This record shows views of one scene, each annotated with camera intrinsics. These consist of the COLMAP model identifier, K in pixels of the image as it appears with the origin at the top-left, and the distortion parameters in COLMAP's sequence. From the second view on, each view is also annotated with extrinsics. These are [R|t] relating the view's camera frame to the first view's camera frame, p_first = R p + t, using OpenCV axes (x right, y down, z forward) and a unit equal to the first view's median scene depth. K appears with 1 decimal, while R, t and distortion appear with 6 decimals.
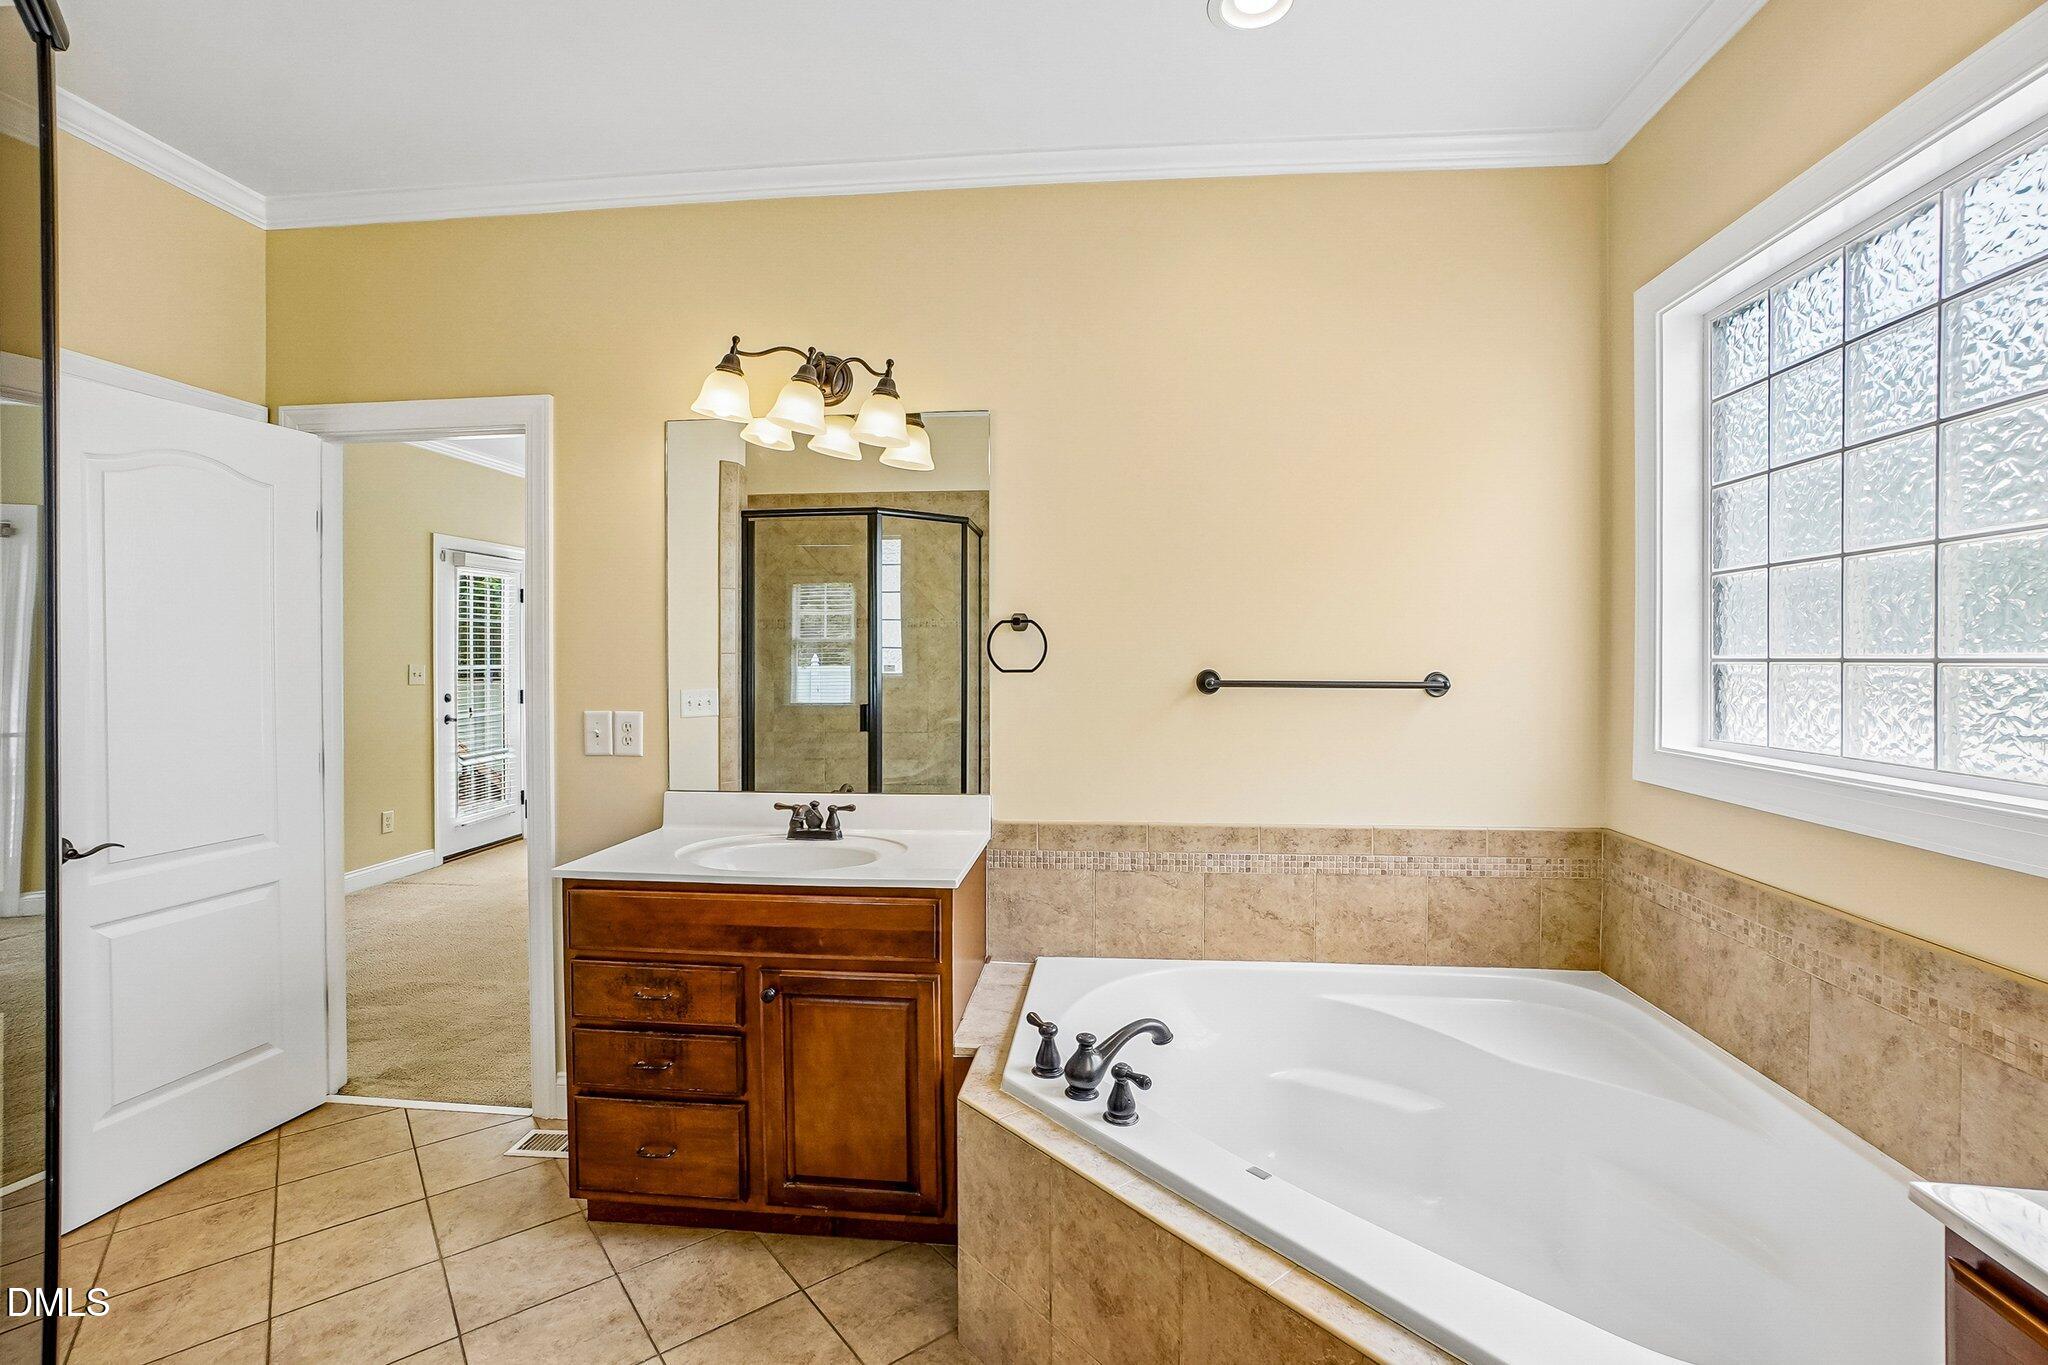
lens RADIAL K [[918.7, 0, 1006.4], [0, 918.7, 681.6], [0, 0, 1]] dist [-0.045169, 0.013560]
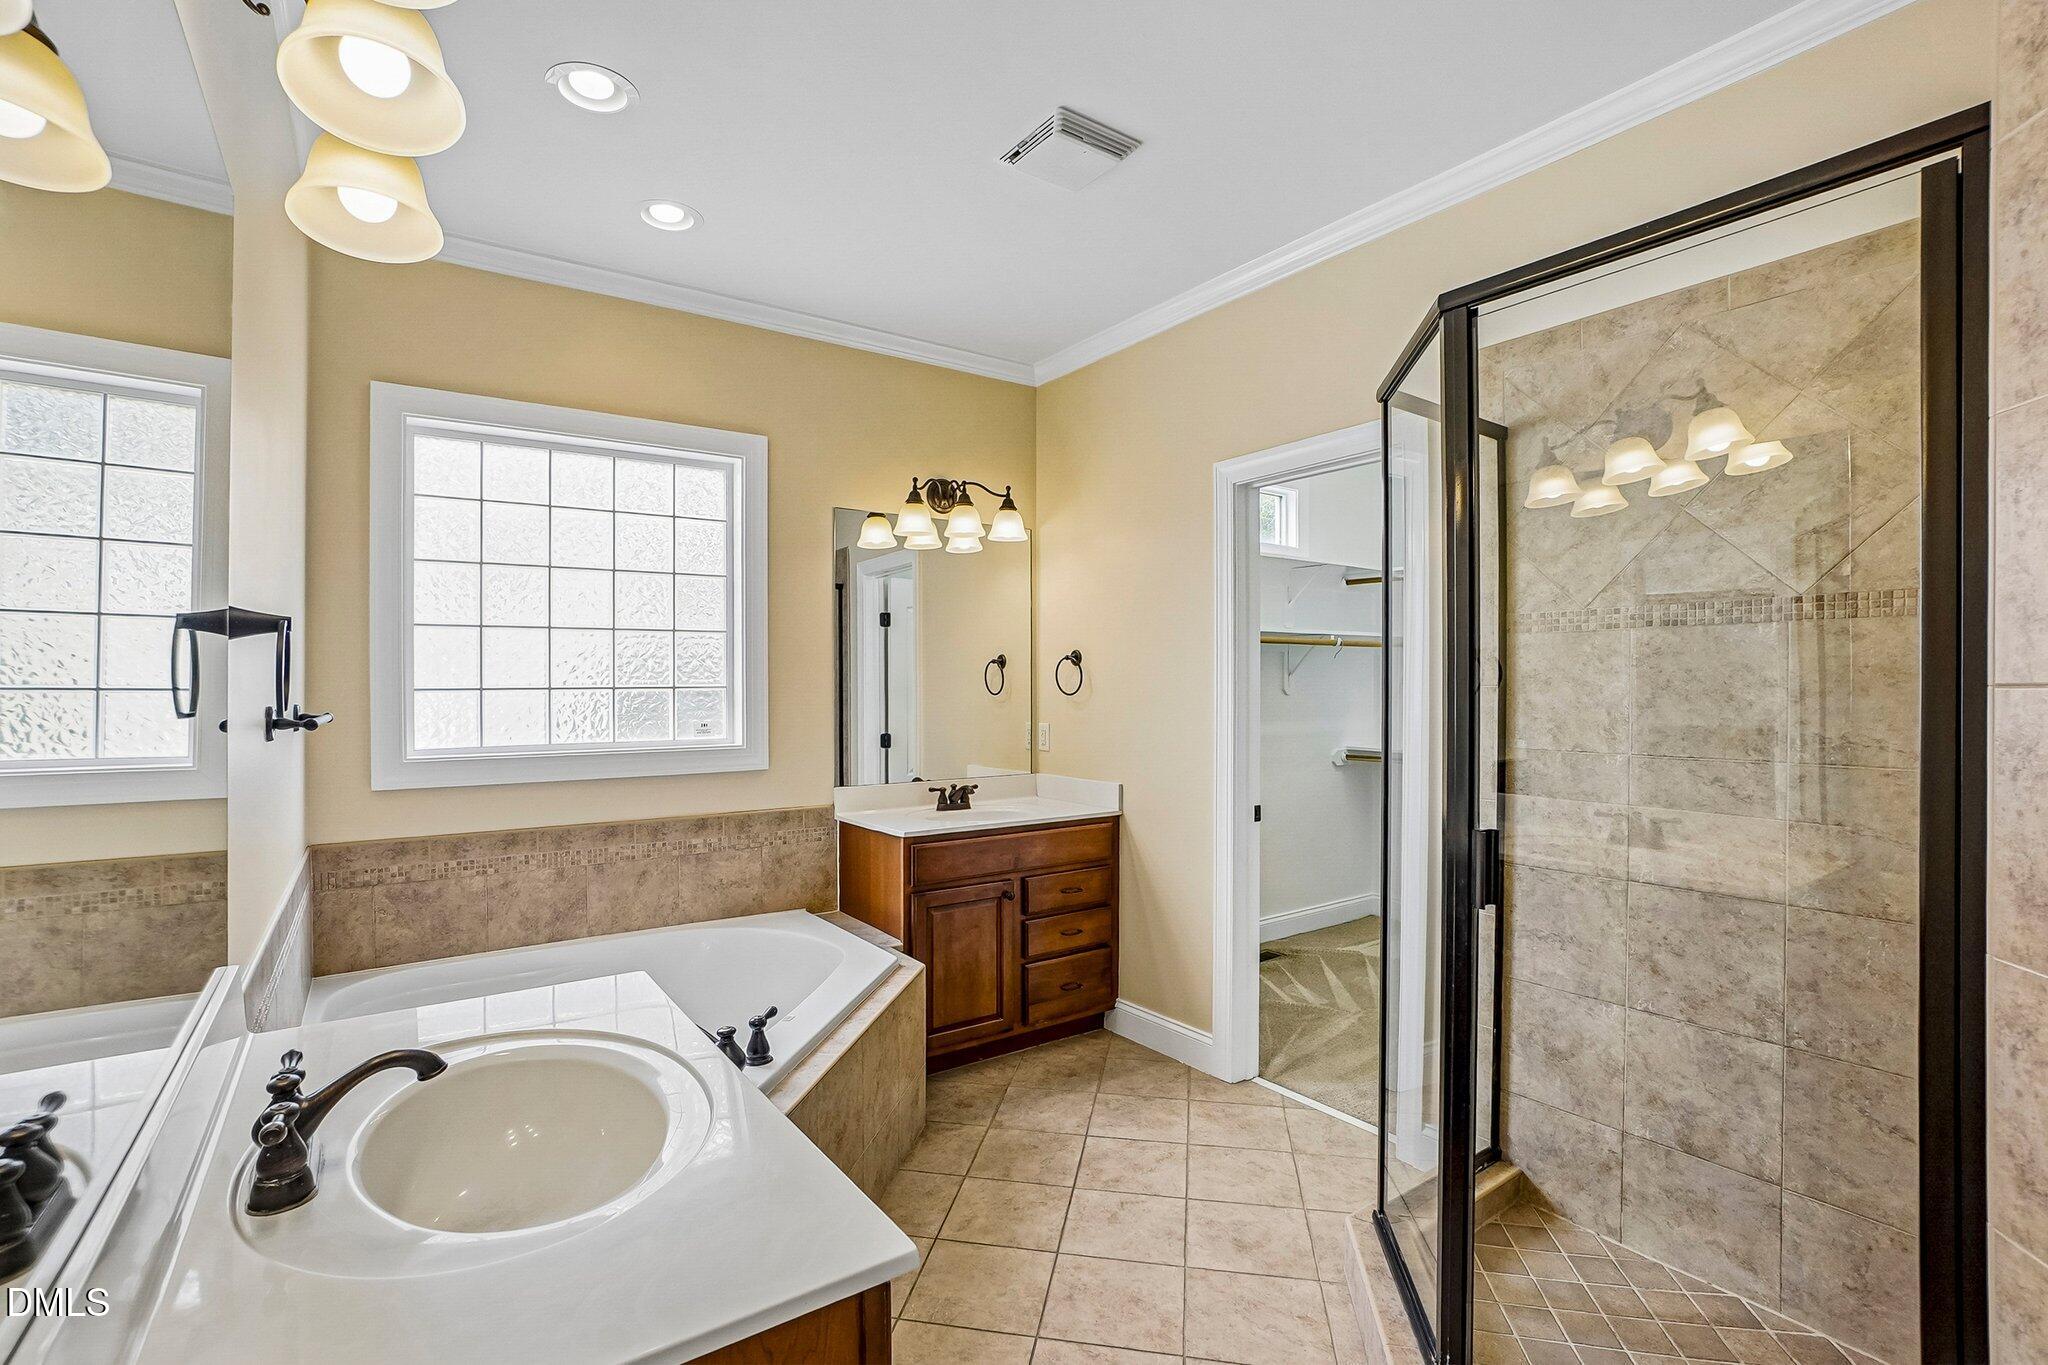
lens RADIAL K [[918.7, 0, 1006.4], [0, 918.7, 681.6], [0, 0, 1]] dist [-0.045169, 0.013560]
pose [[-0.664801, -0.005904, 0.746997, -0.887419], [0.014119, 0.999691, 0.020466, -0.055995], [-0.746887, 0.024153, -0.664512, 1.379109]]
